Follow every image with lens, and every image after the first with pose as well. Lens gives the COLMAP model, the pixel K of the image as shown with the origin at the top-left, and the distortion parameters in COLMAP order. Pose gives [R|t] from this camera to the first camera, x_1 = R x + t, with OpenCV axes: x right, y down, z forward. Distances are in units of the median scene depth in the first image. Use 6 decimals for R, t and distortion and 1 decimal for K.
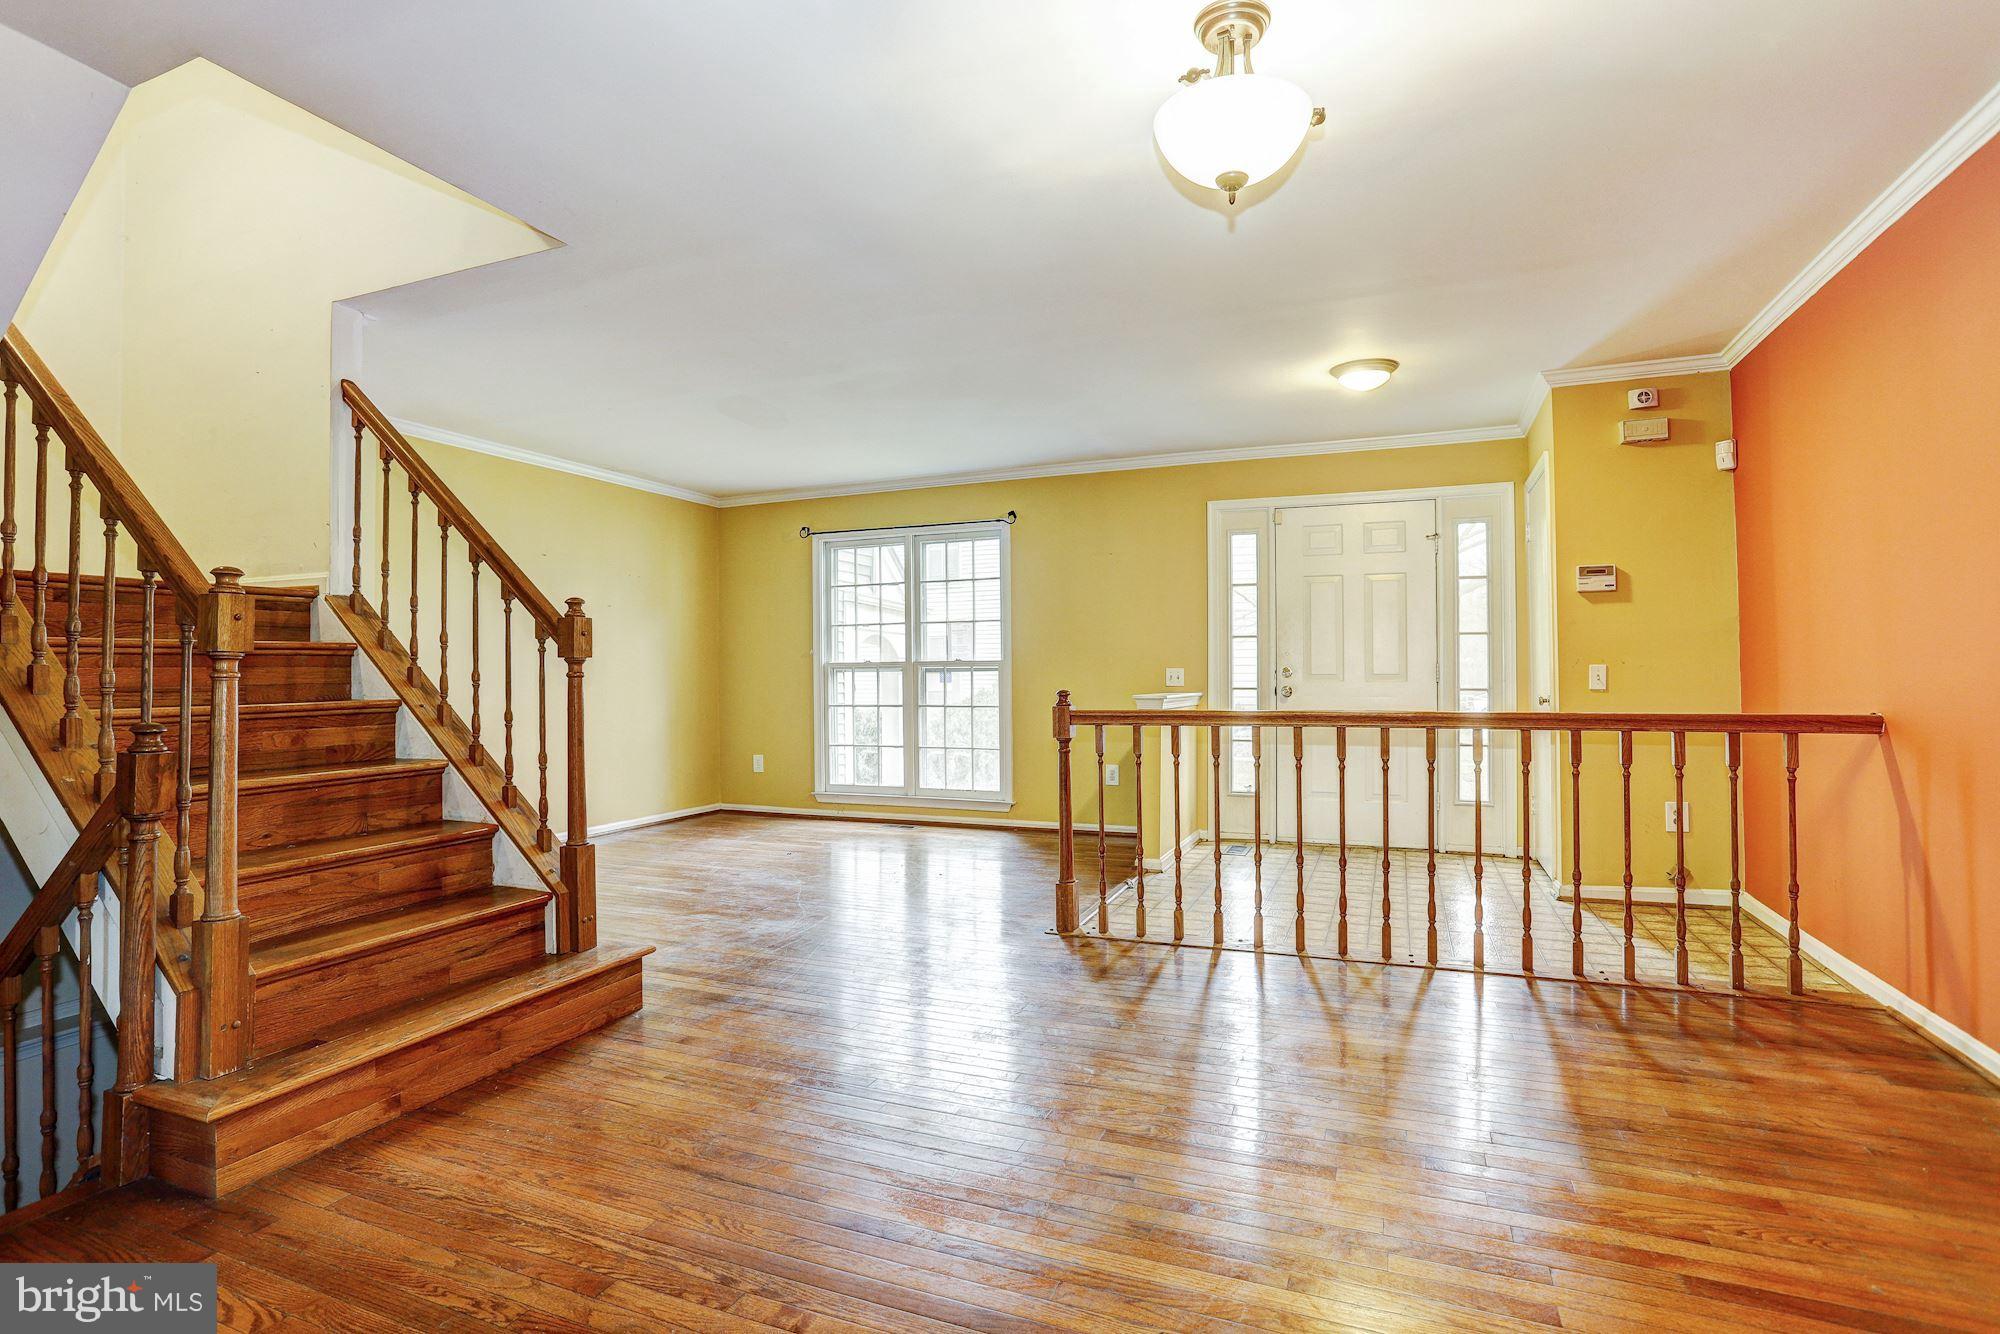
lens RADIAL K [[959.3, 0, 1000.0], [0, 959.3, 667.0], [0, 0, 1]] dist [-0.037656, 0.000613]
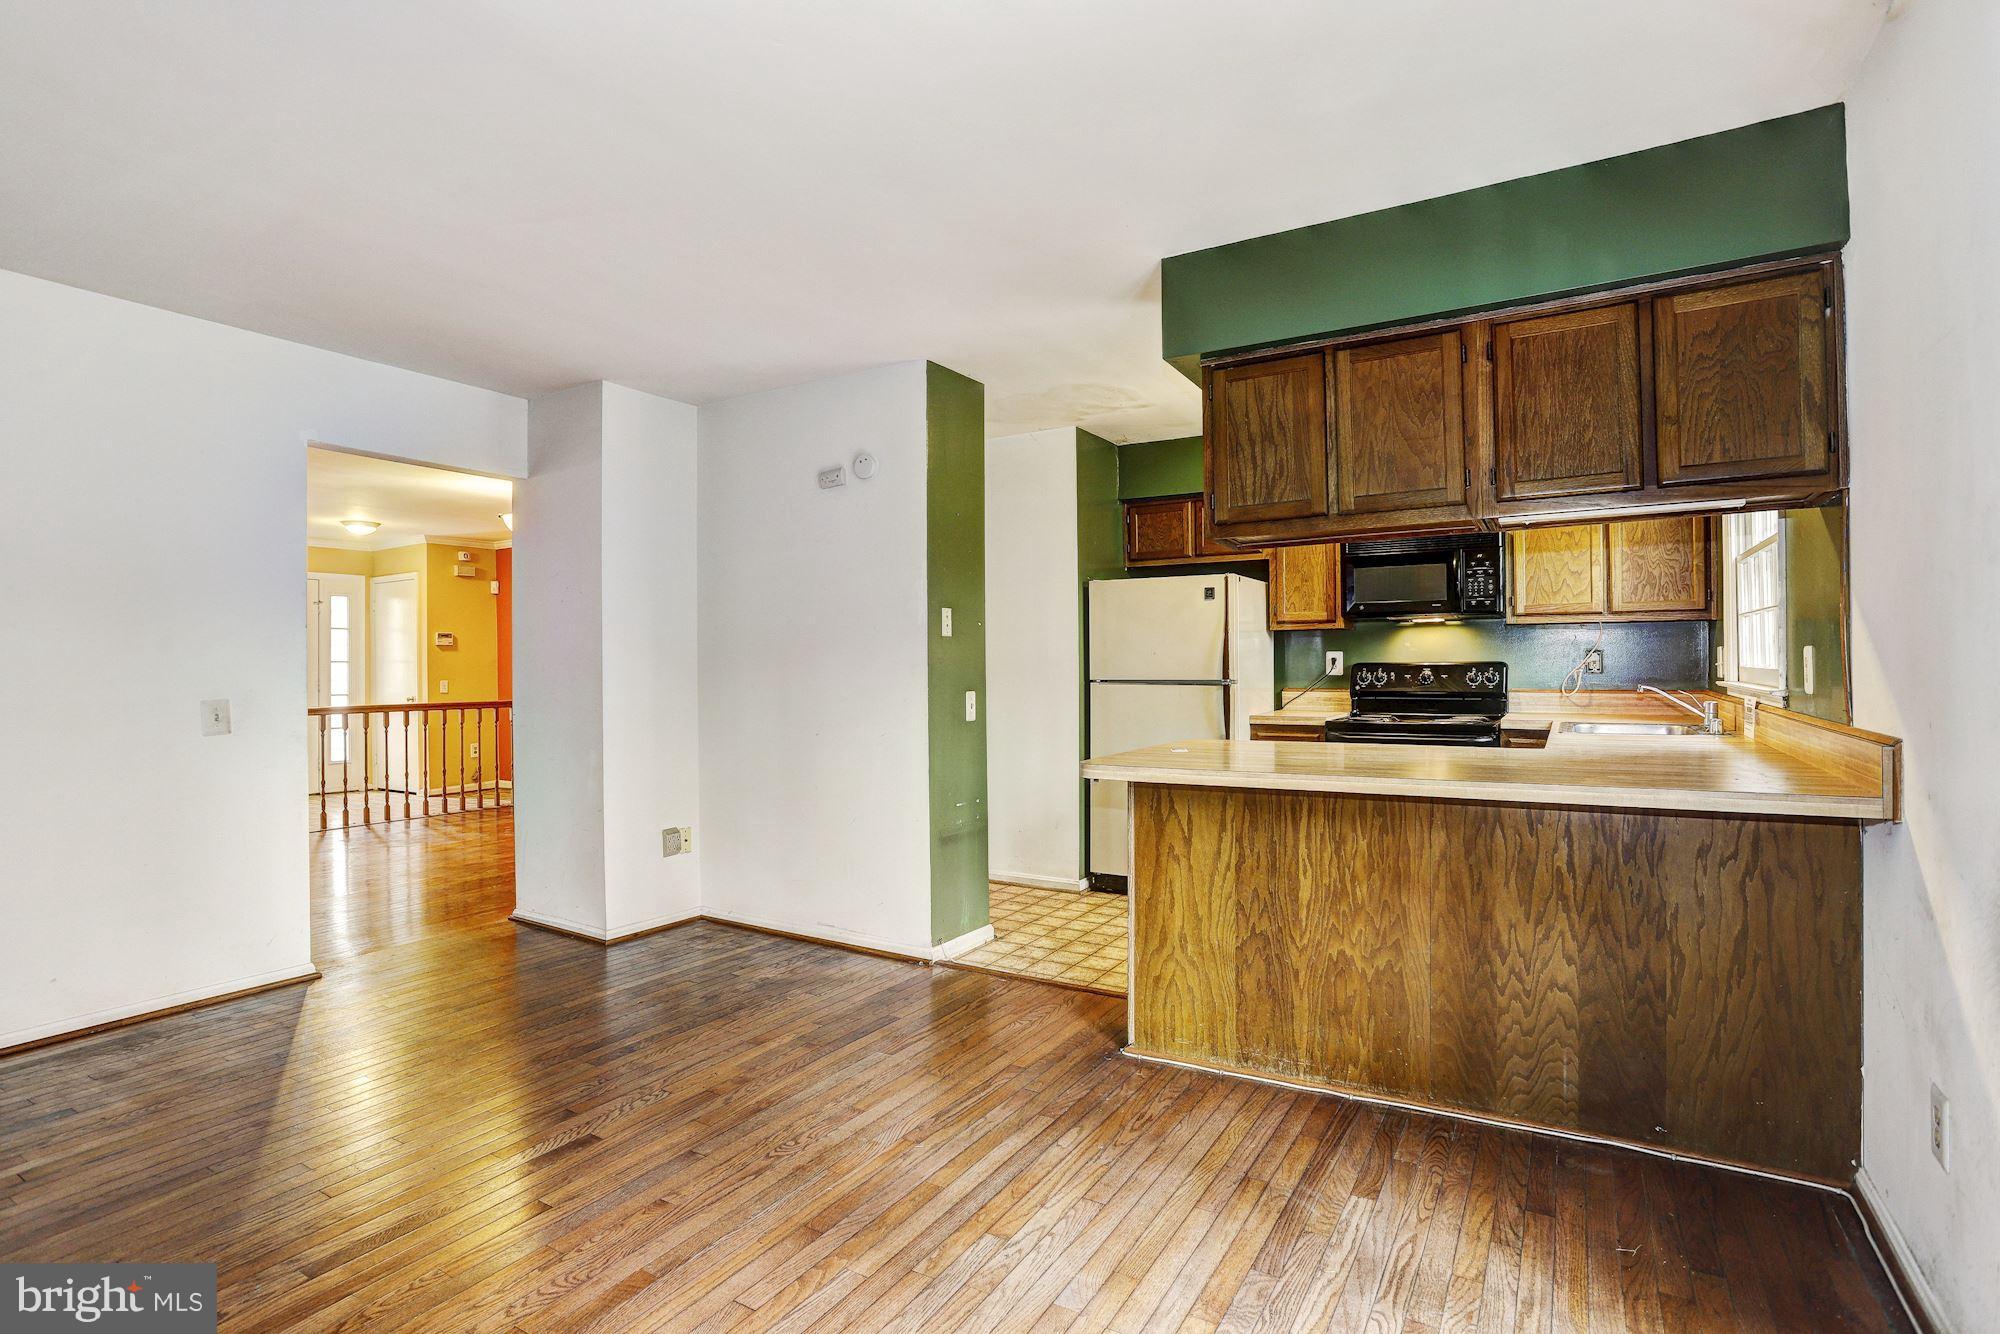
lens RADIAL K [[971.3, 0, 978.1], [0, 971.3, 662.3], [0, 0, 1]] dist [-0.066626, 0.034432]
pose [[0.165991, 0.012320, 0.986050, -1.257275], [0.000272, 0.999921, -0.012539, -0.016319], [-0.986127, 0.002350, 0.165975, -0.512067]]
